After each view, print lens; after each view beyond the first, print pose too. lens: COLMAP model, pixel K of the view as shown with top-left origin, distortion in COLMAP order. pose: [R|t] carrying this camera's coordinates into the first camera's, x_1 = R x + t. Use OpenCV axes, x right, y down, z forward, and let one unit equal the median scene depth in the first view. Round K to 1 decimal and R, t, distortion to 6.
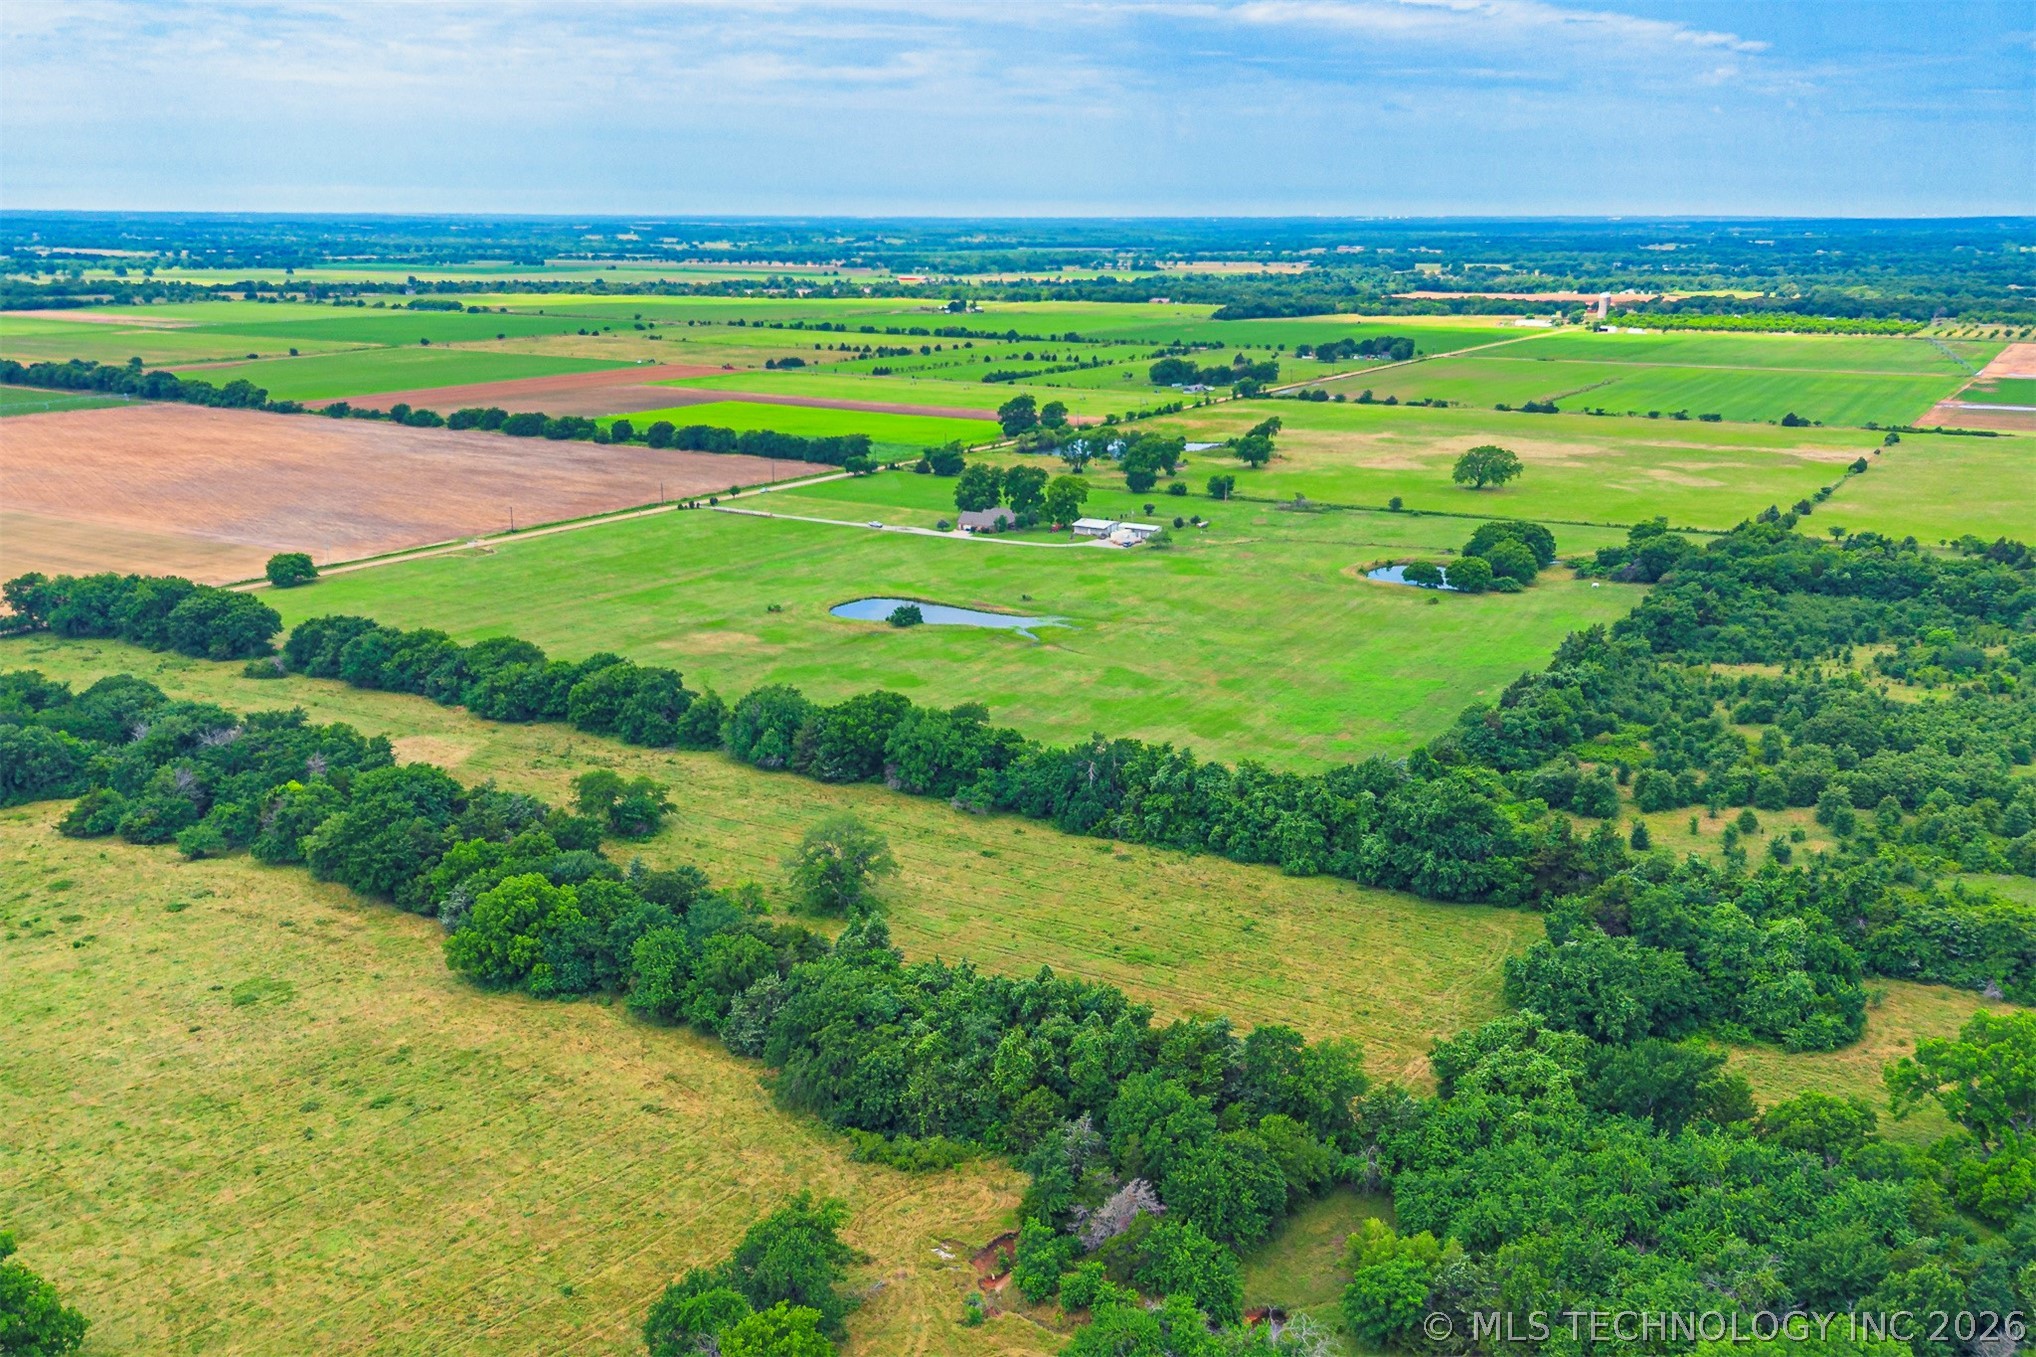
lens RADIAL K [[1790.1, 0, 994.8], [0, 1790.1, 683.0], [0, 0, 1]] dist [0.110156, -0.189471]
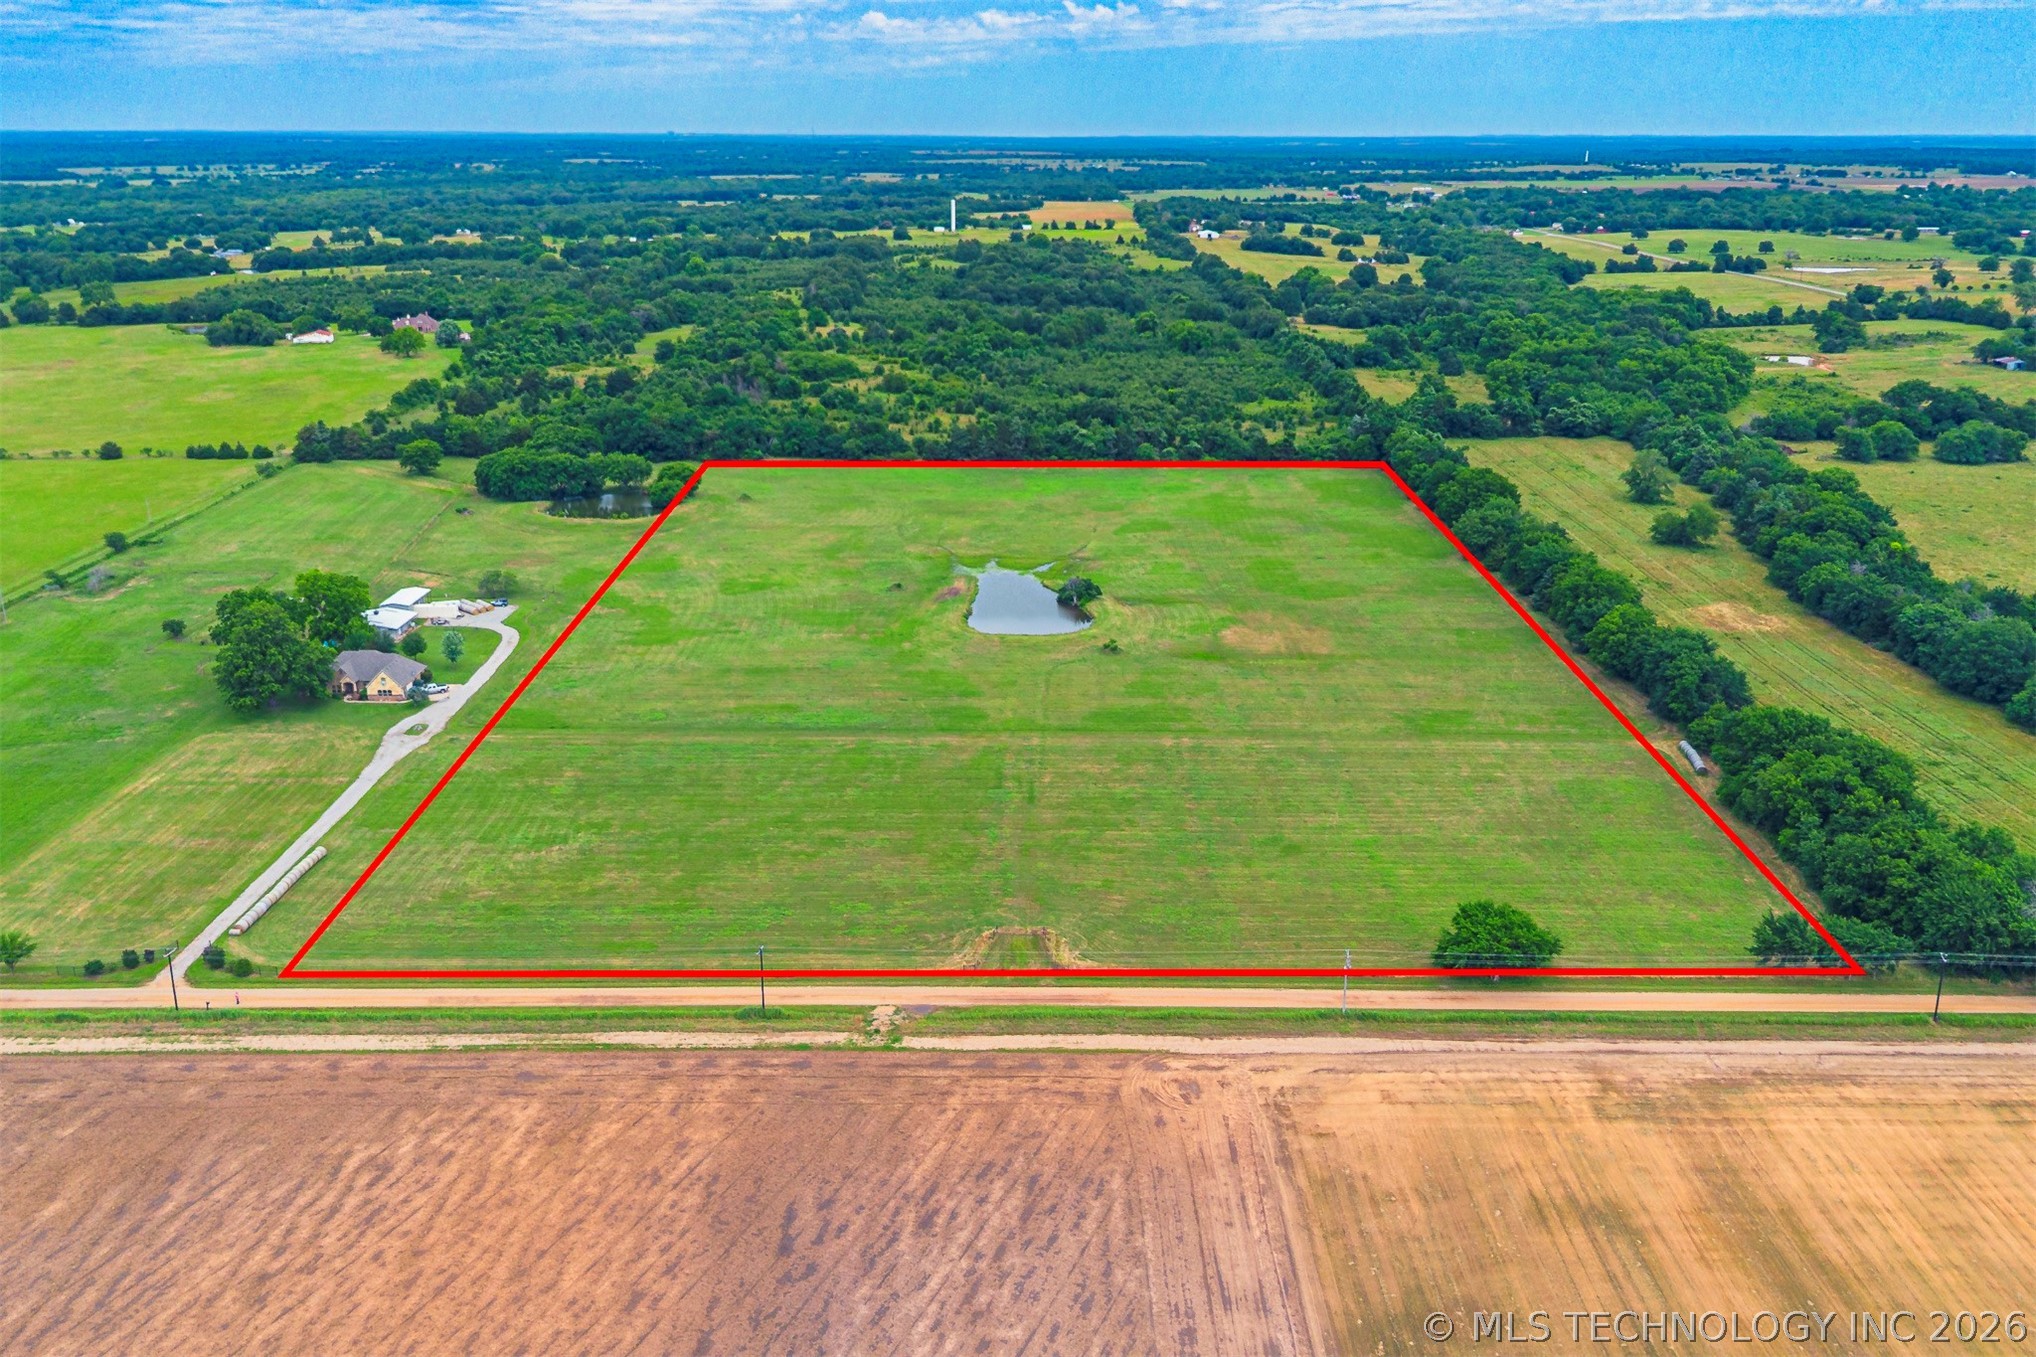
lens RADIAL K [[1731.4, 0, 1018.0], [0, 1731.4, 678.5], [0, 0, 1]] dist [0.091531, -0.129456]
pose [[-0.540867, -0.255623, 0.801324, -0.281274], [0.209601, 0.881684, 0.422731, -0.141494], [-0.814574, 0.396599, -0.423295, 0.537744]]
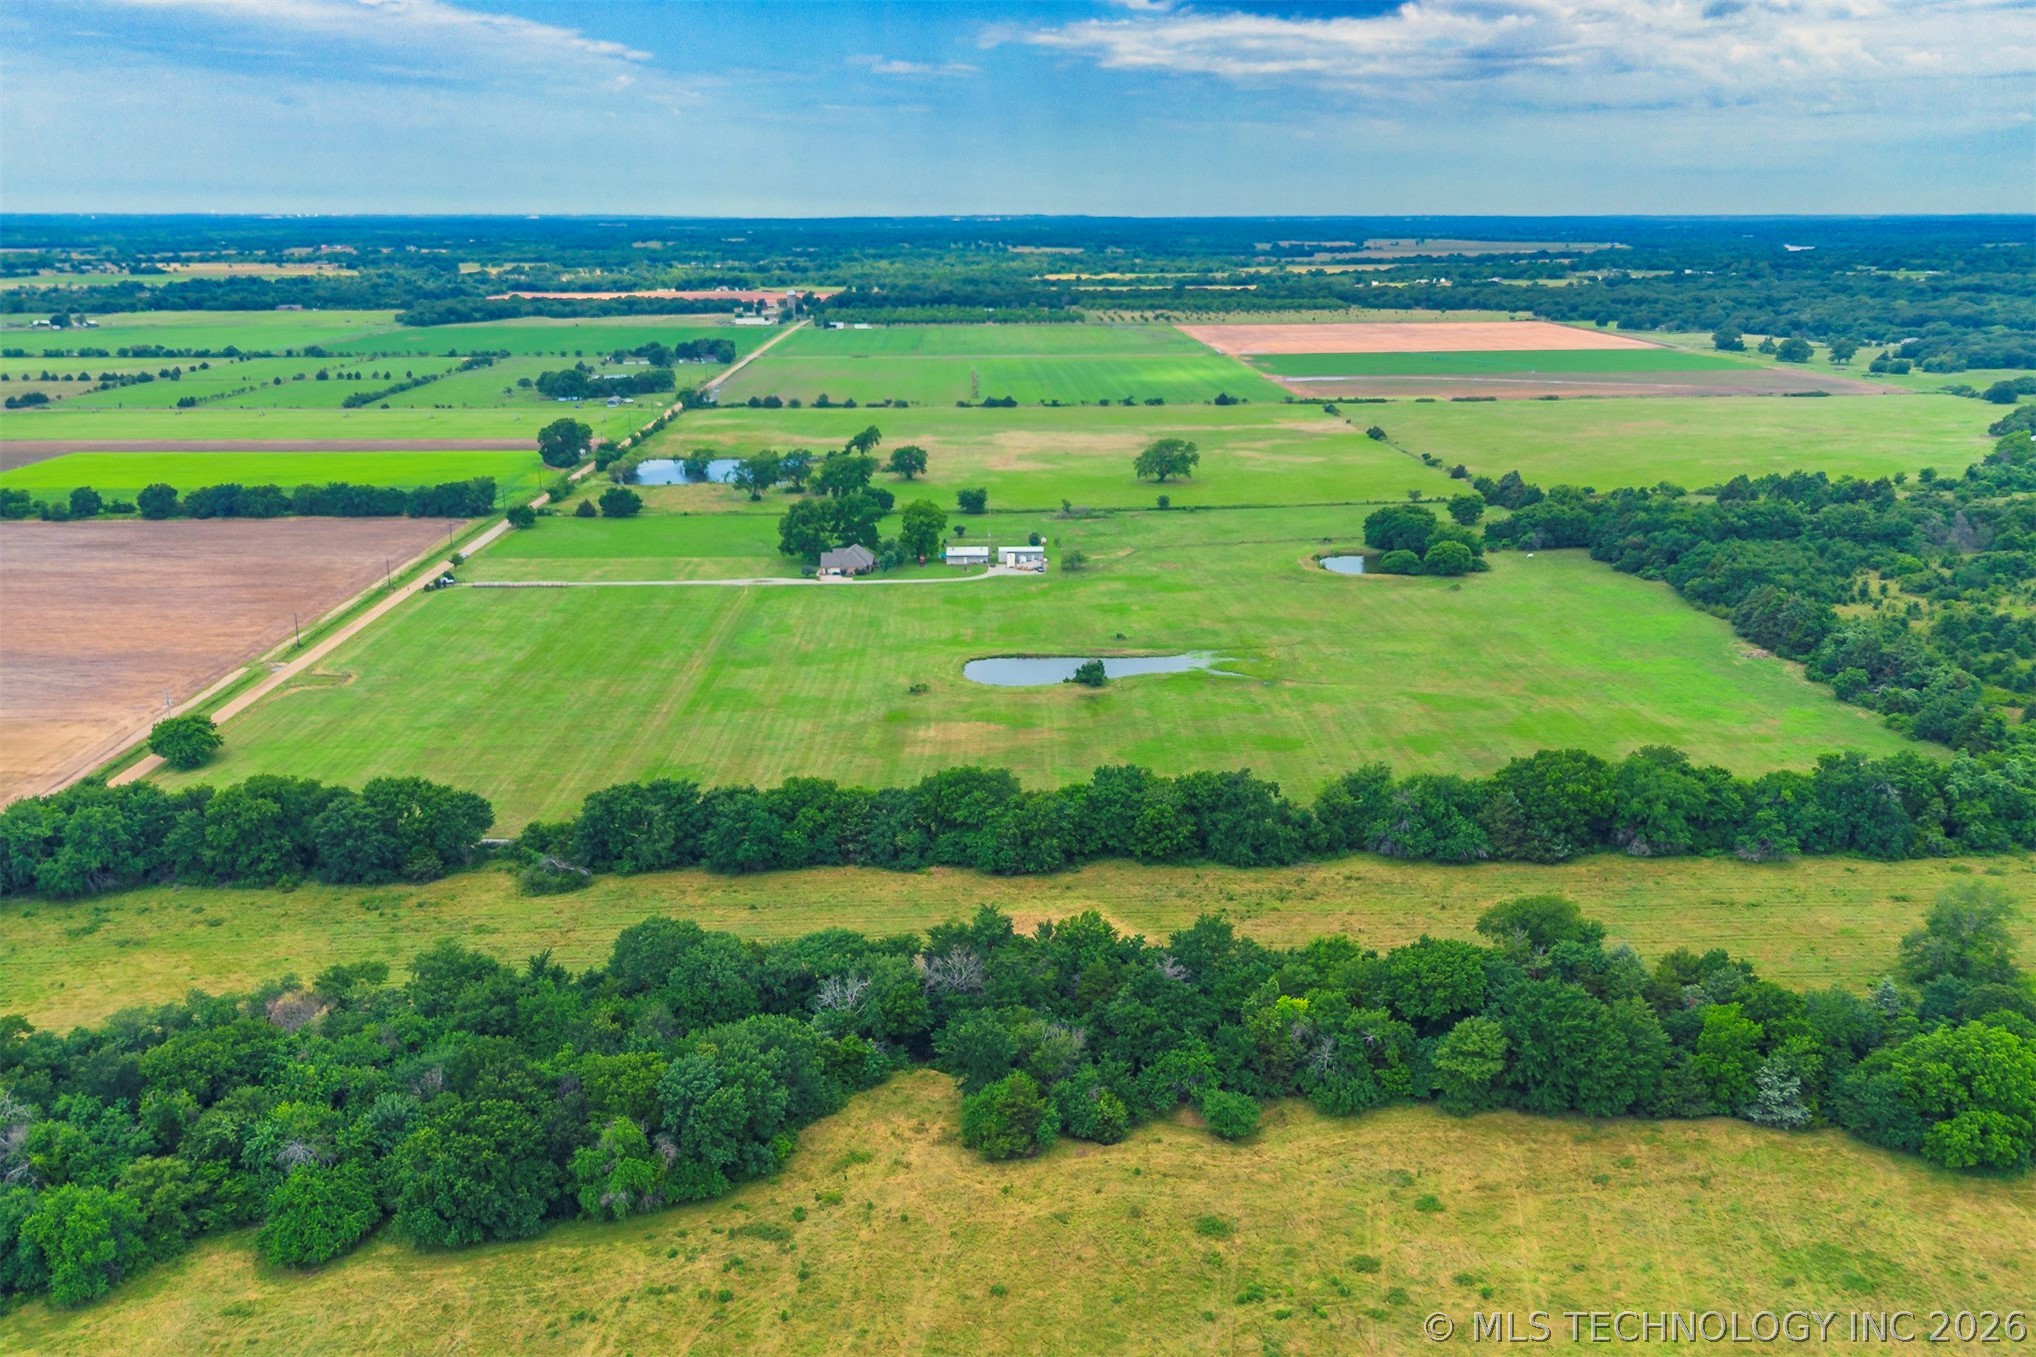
lens RADIAL K [[1767.7, 0, 1008.1], [0, 1767.7, 683.7], [0, 0, 1]] dist [0.107867, -0.176958]
pose [[0.829891, -0.146891, 0.538242, -0.210594], [0.144662, 0.988379, 0.046689, -0.030186], [-0.538845, 0.039117, 0.841496, 0.111247]]
